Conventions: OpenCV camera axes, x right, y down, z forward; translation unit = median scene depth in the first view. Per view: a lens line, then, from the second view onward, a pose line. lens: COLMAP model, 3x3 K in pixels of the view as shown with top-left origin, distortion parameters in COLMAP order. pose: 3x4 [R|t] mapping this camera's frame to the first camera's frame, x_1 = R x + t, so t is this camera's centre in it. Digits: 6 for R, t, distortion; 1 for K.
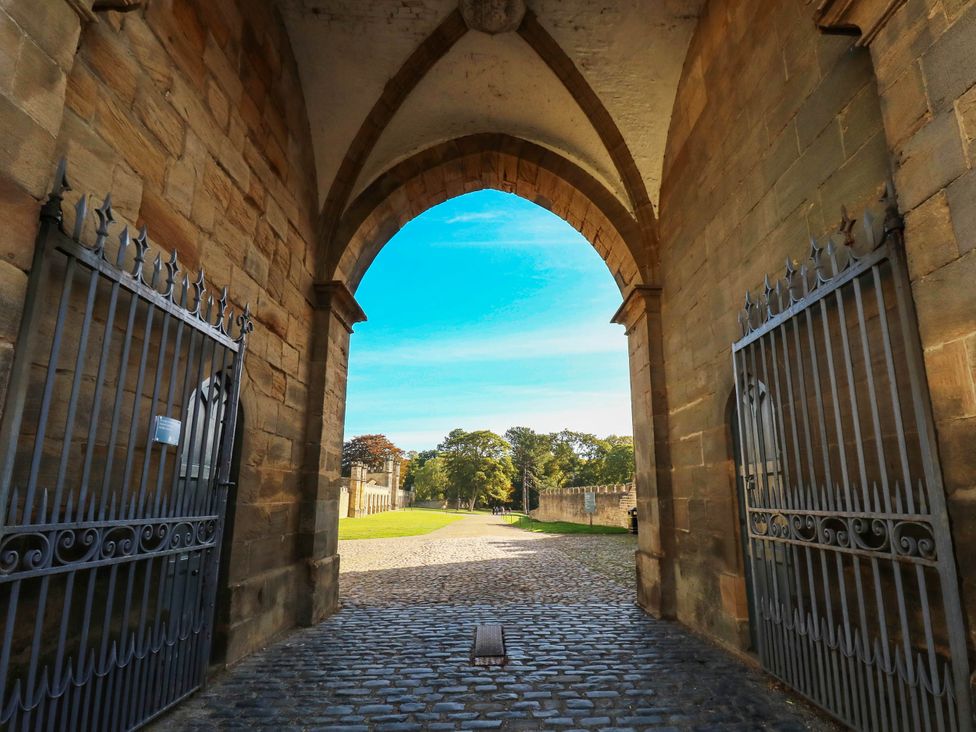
lens RADIAL K [[552.3, 0, 525.1], [0, 552.3, 373.1], [0, 0, 1]] dist [0.002098, -0.015456]
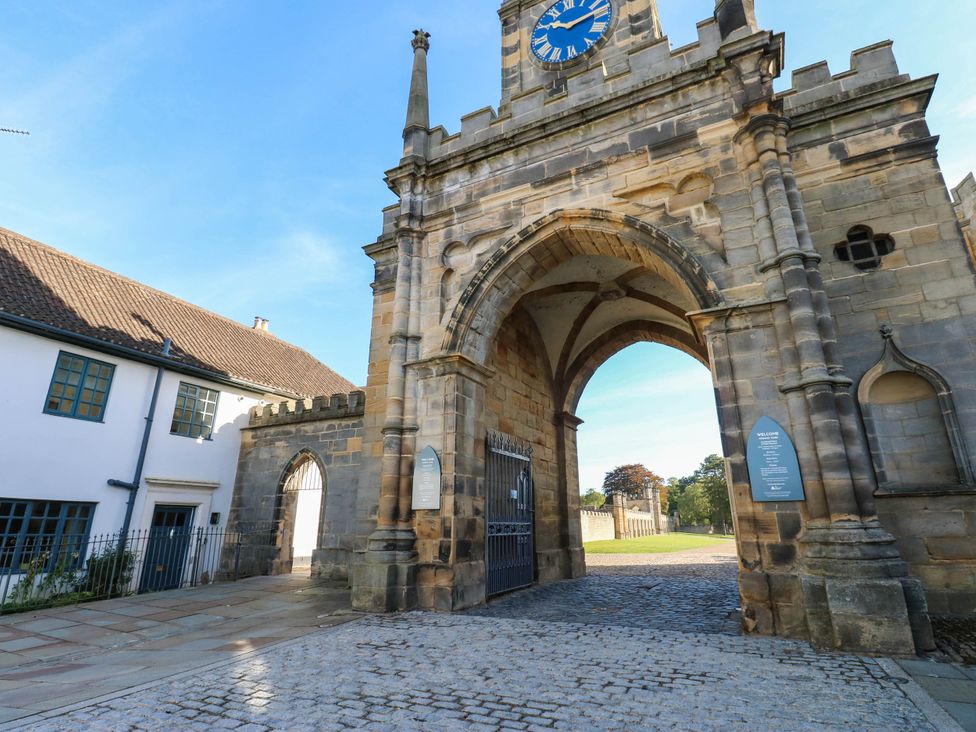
lens RADIAL K [[505.8, 0, 496.1], [0, 505.8, 353.1], [0, 0, 1]] dist [0.002995, -0.016108]
pose [[0.861207, -0.156150, -0.483673, 0.459339], [0.106035, 0.985895, -0.129487, -0.190148], [0.497070, 0.060229, 0.865617, -0.932536]]
